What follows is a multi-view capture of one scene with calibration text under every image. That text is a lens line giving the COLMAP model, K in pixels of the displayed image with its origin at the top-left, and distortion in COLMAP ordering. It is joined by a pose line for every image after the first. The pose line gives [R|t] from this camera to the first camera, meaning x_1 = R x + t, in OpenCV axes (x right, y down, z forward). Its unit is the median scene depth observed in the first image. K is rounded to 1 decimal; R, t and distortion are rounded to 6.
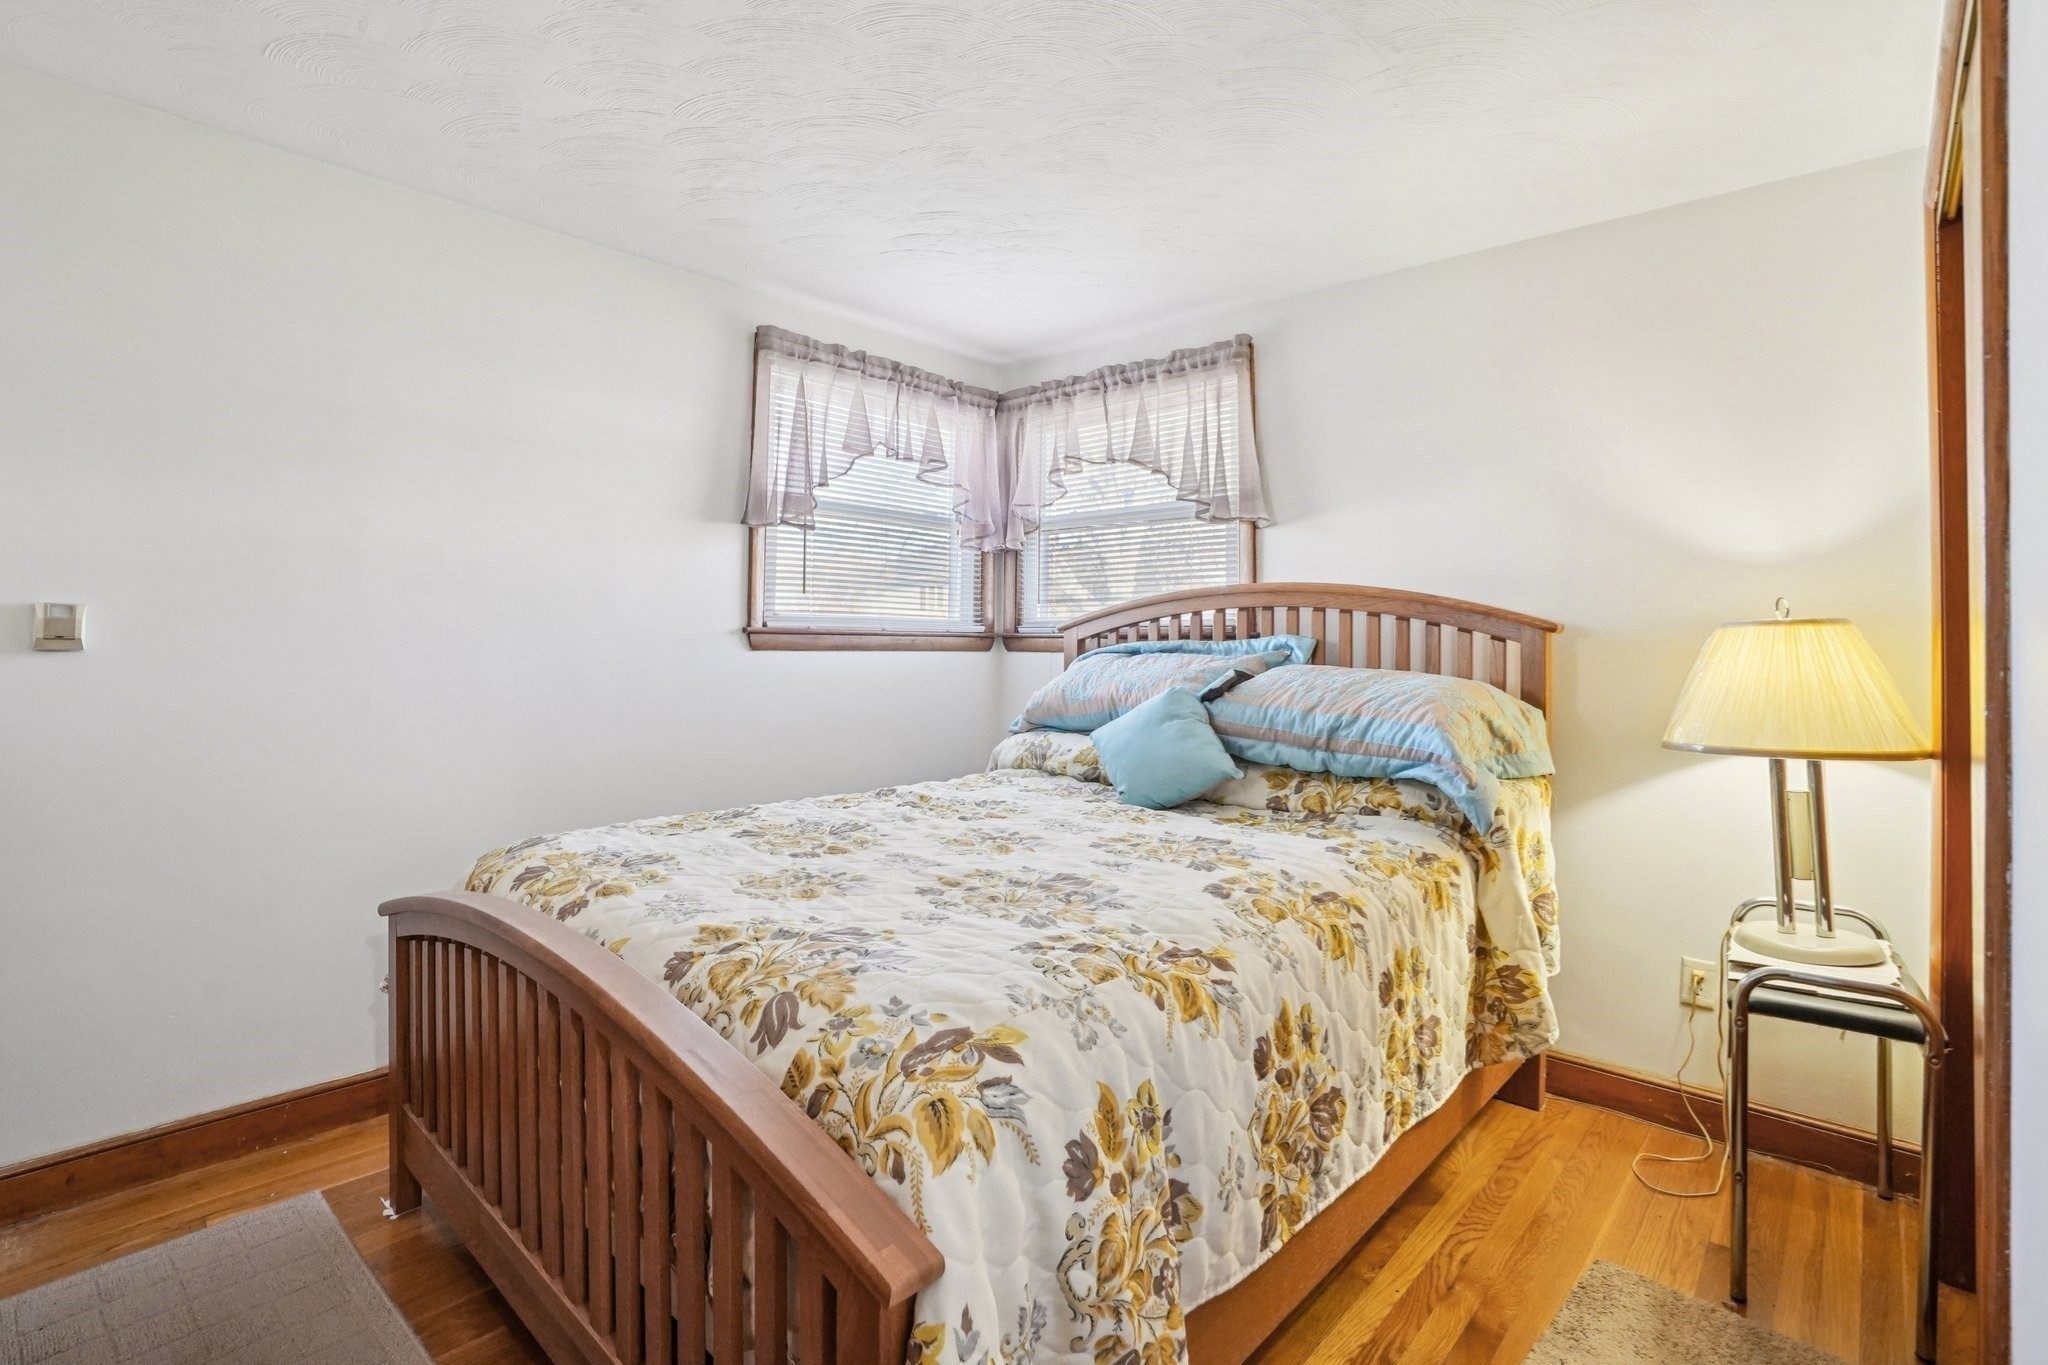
lens RADIAL K [[958.1, 0, 1001.5], [0, 958.1, 630.4], [0, 0, 1]] dist [-0.056977, 0.018752]
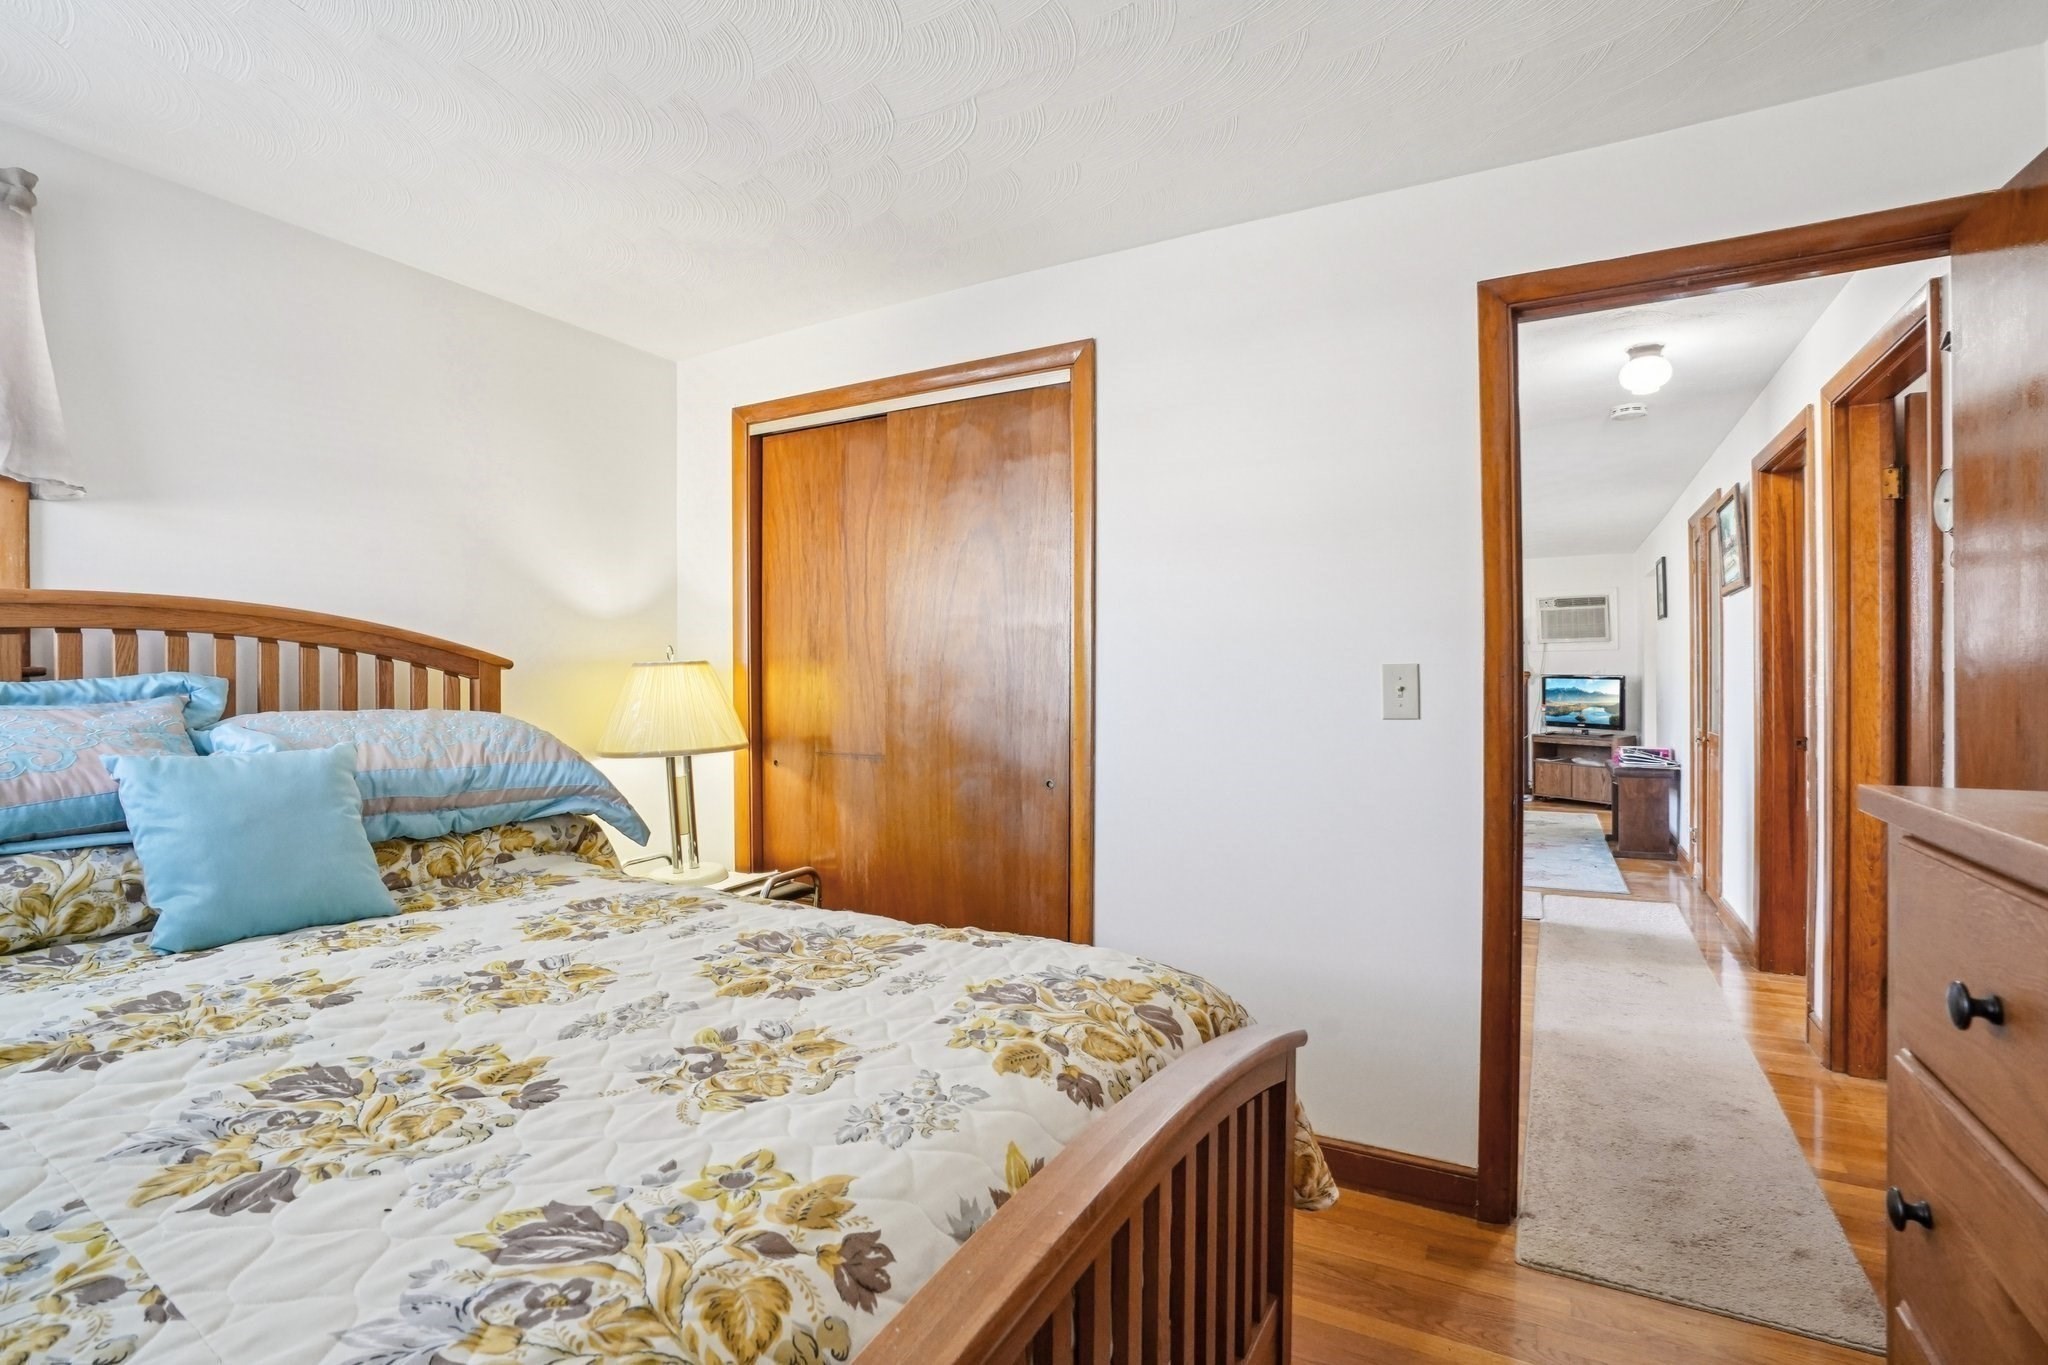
lens RADIAL K [[958.1, 0, 1026.7], [0, 958.1, 677.6], [0, 0, 1]] dist [-0.056977, 0.018752]
pose [[-0.254904, -0.008875, 0.966926, -0.767329], [-0.010597, 0.999923, 0.006385, -0.001204], [-0.966908, -0.008619, -0.254979, 0.866742]]
